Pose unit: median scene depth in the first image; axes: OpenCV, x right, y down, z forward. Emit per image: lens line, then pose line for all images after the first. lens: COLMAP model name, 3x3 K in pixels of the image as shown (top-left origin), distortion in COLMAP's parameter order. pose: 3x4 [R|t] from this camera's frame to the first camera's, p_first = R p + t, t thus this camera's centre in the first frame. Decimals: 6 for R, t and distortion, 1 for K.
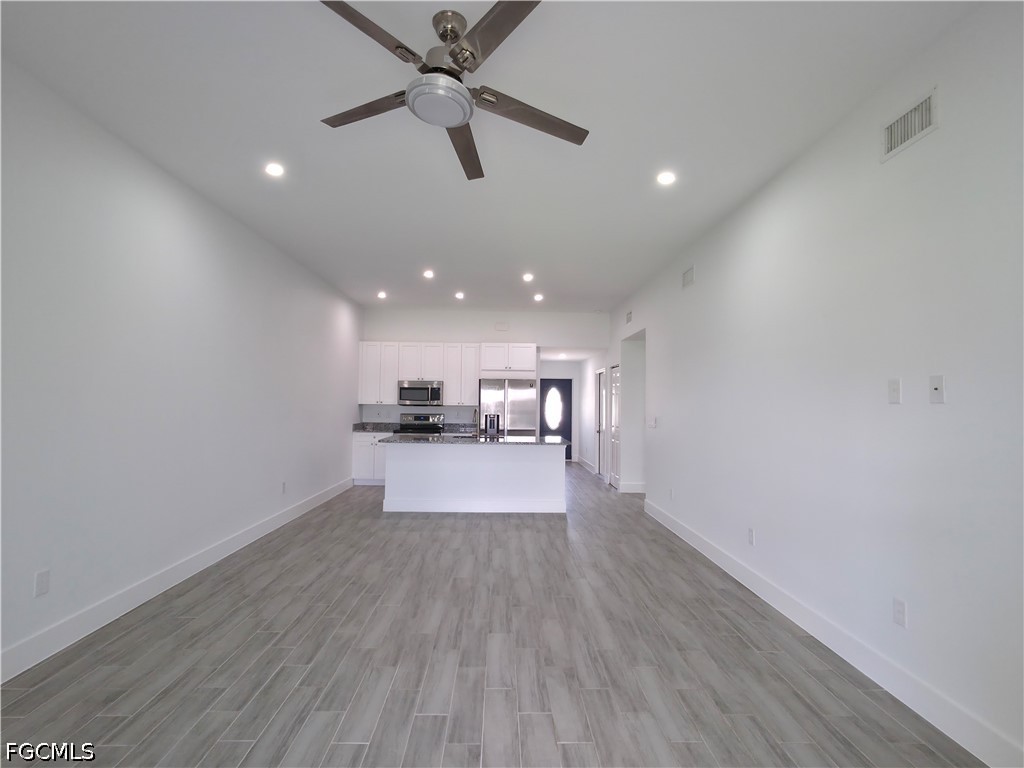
lens RADIAL K [[519.5, 0, 515.1], [0, 519.5, 384.2], [0, 0, 1]] dist [-0.004950, -0.000063]
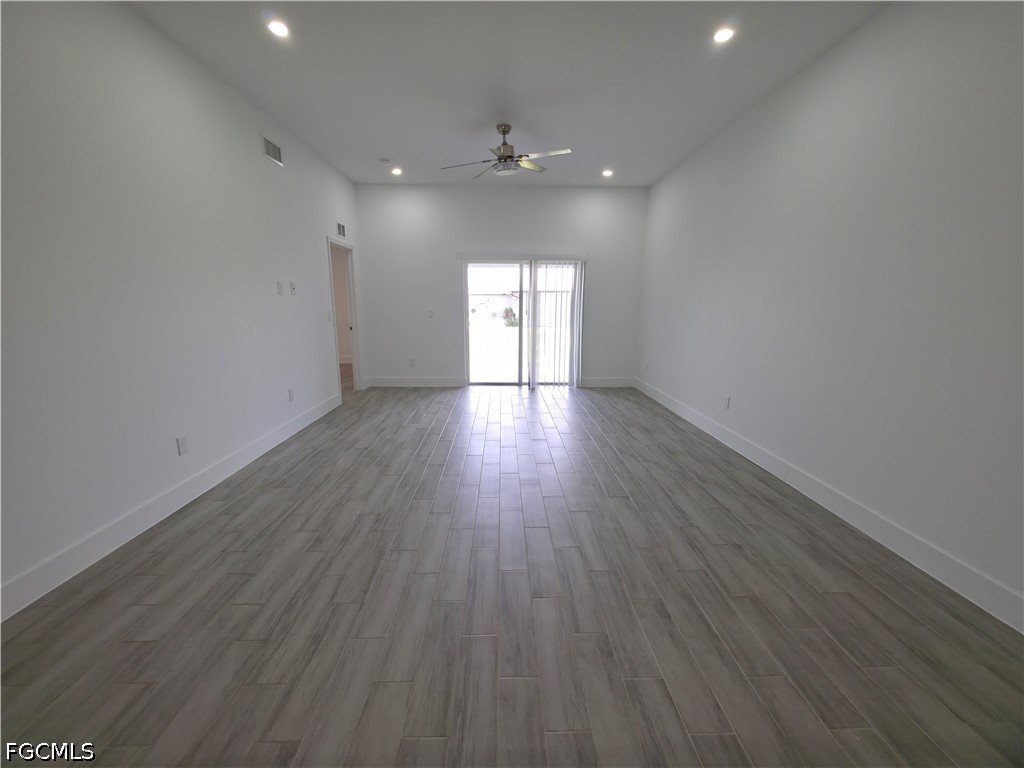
lens RADIAL K [[412.0, 0, 511.2], [0, 412.0, 383.7], [0, 0, 1]] dist [-0.002541, 0.000109]
pose [[-0.999818, -0.018905, 0.002726, -0.118121], [-0.018214, 0.986619, 0.162020, 0.076274], [-0.005752, 0.161941, -0.986784, 1.907278]]
